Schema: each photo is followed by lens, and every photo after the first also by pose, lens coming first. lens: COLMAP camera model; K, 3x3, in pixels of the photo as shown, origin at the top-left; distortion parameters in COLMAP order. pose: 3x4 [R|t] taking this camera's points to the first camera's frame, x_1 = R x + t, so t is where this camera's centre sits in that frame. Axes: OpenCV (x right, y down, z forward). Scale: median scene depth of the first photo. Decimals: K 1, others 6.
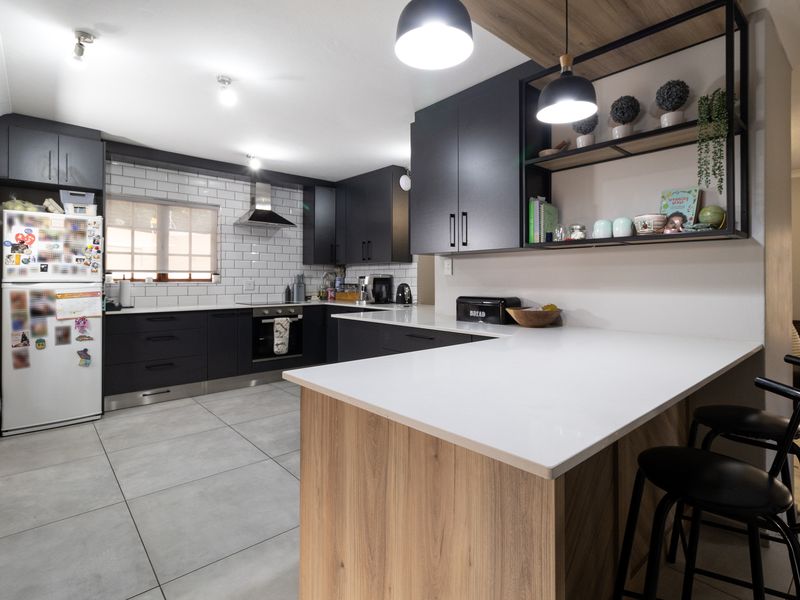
lens RADIAL K [[415.9, 0, 402.2], [0, 415.9, 296.8], [0, 0, 1]] dist [-0.002305, -0.000766]
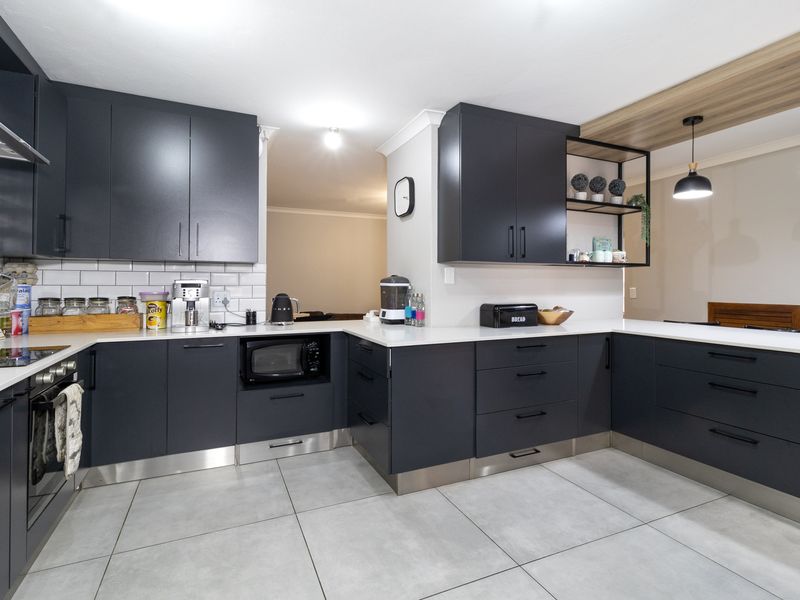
lens RADIAL K [[415.9, 0, 401.0], [0, 415.9, 297.3], [0, 0, 1]] dist [-0.002305, -0.000766]
pose [[0.299336, -0.024693, 0.953828, -0.989504], [0.042750, 0.999008, 0.012446, -0.045964], [-0.953190, 0.037051, 0.300094, 0.979422]]
